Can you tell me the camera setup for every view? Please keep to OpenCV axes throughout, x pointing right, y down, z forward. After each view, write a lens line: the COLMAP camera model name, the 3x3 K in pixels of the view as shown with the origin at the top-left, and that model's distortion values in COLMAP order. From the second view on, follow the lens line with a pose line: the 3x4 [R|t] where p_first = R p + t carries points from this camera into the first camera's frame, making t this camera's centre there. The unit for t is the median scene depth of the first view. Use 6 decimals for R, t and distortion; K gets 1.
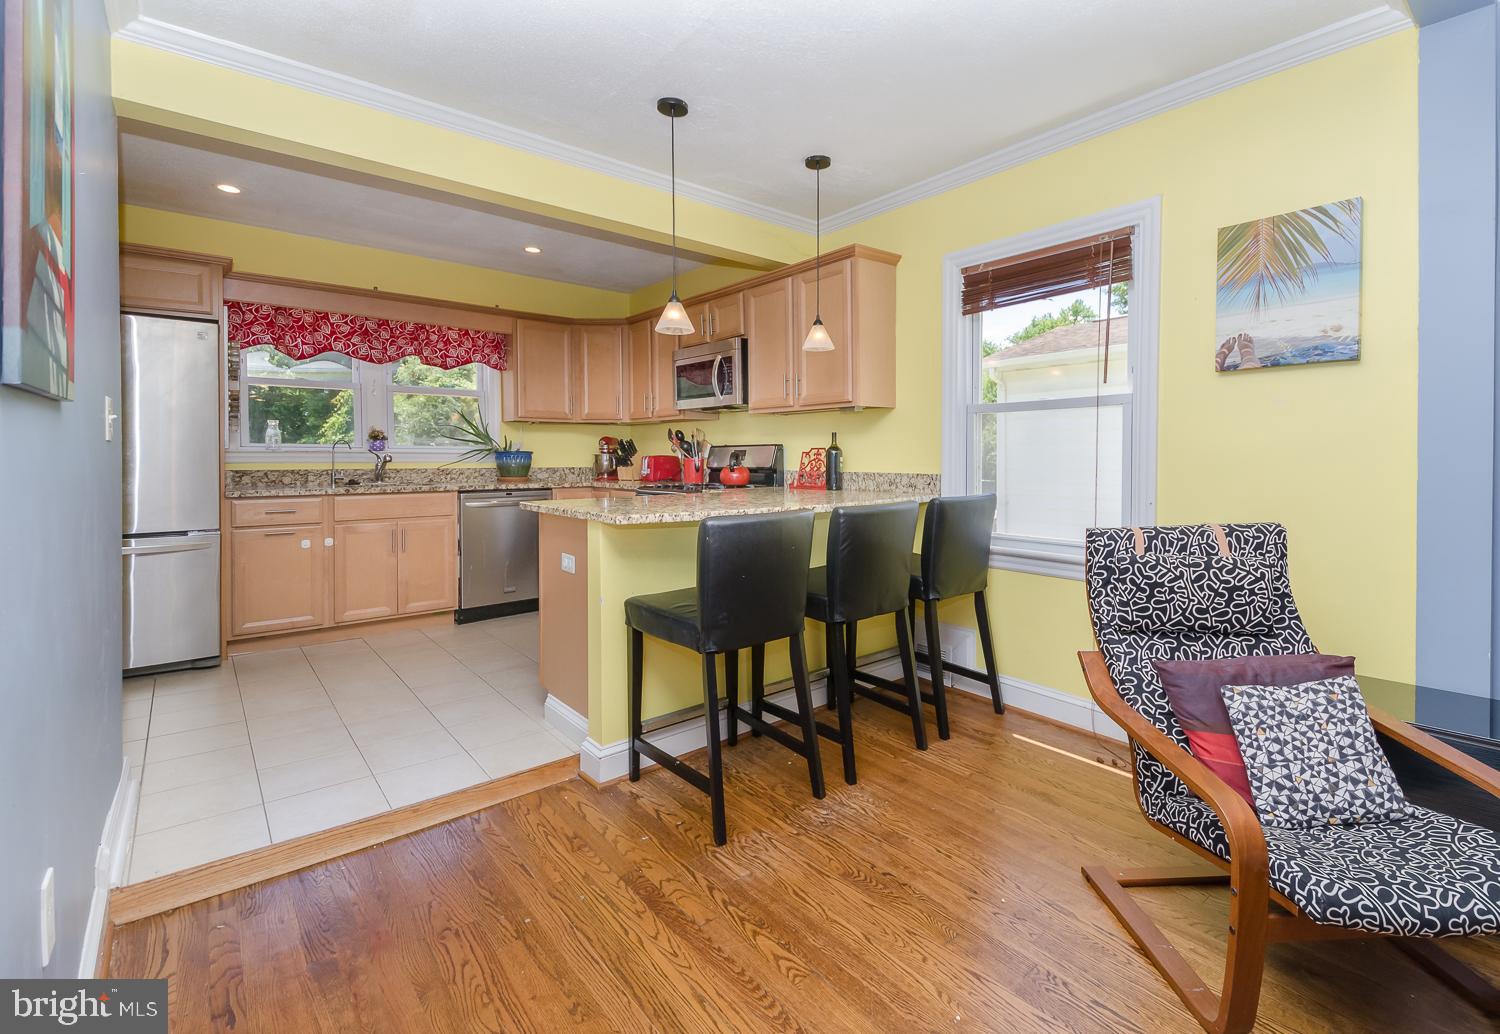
lens RADIAL K [[671.4, 0, 795.6], [0, 671.4, 470.4], [0, 0, 1]] dist [0.004333, -0.000036]
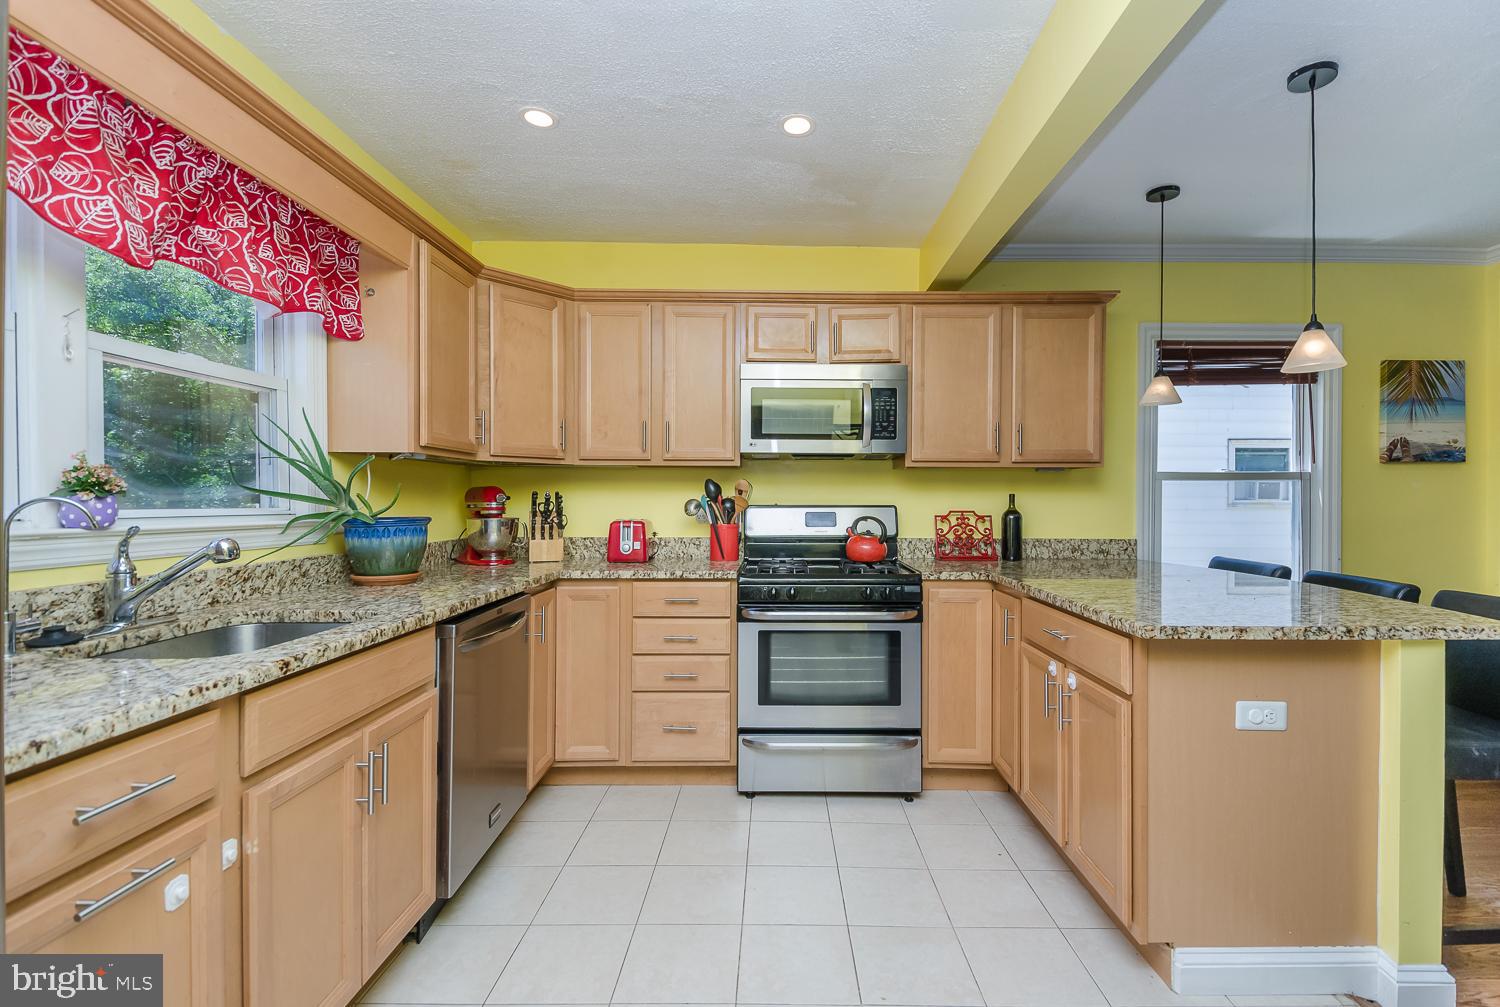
lens RADIAL K [[663.4, 0, 752.8], [0, 663.4, 505.1], [0, 0, 1]] dist [-0.005618, -0.000485]
pose [[0.664236, -0.005792, 0.747500, -1.207390], [0.013349, 0.999902, -0.004115, -0.064984], [-0.747404, 0.012712, 0.664249, 1.017913]]
